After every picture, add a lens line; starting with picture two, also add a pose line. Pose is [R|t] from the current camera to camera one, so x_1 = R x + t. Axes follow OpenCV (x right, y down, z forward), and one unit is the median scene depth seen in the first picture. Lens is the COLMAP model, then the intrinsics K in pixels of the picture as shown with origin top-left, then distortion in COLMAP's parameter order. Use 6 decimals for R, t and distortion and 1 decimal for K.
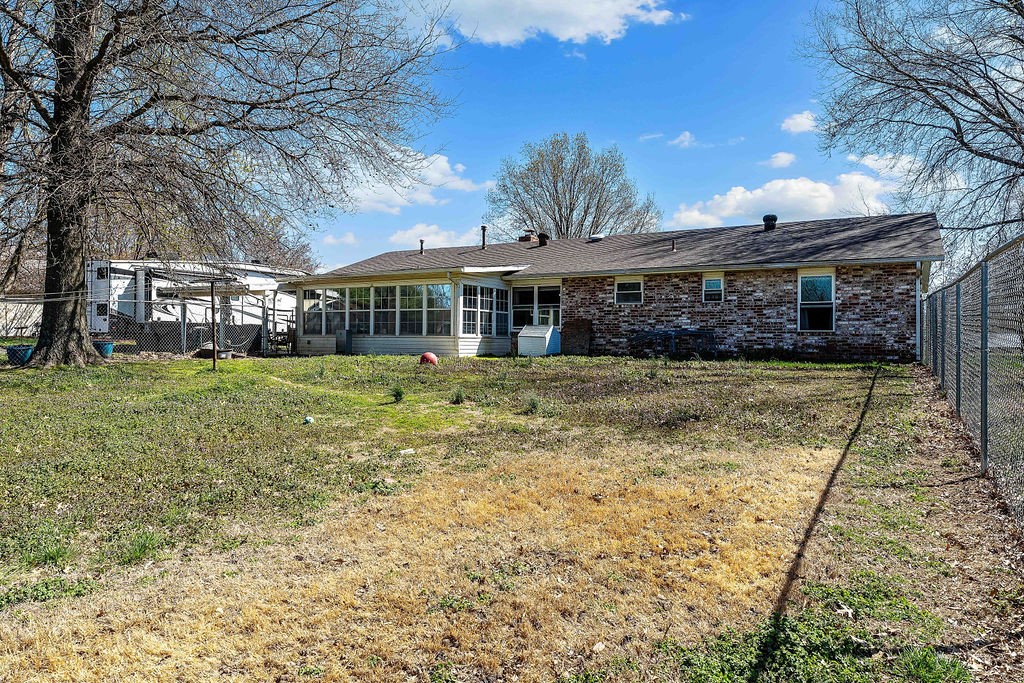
lens RADIAL K [[697.5, 0, 510.5], [0, 697.5, 336.4], [0, 0, 1]] dist [0.008310, 0.000789]
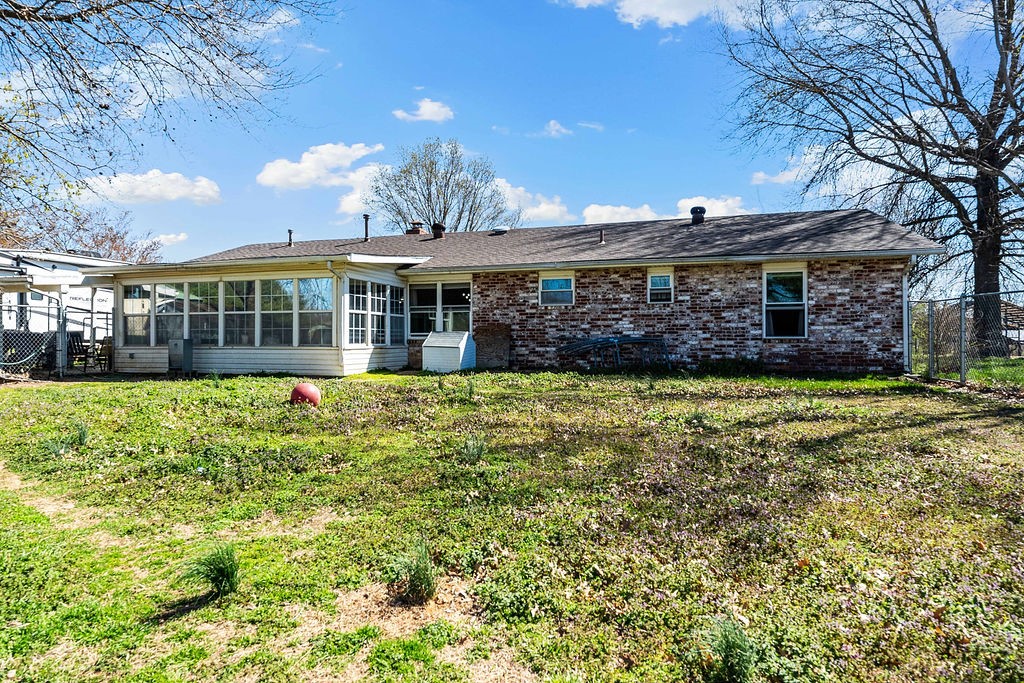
lens RADIAL K [[649.1, 0, 516.5], [0, 649.1, 342.5], [0, 0, 1]] dist [-0.001687, 0.000558]
pose [[0.978353, -0.009517, 0.206725, -0.034785], [0.007838, 0.999929, 0.008938, -0.009775], [-0.206795, -0.007124, 0.978358, 0.265493]]
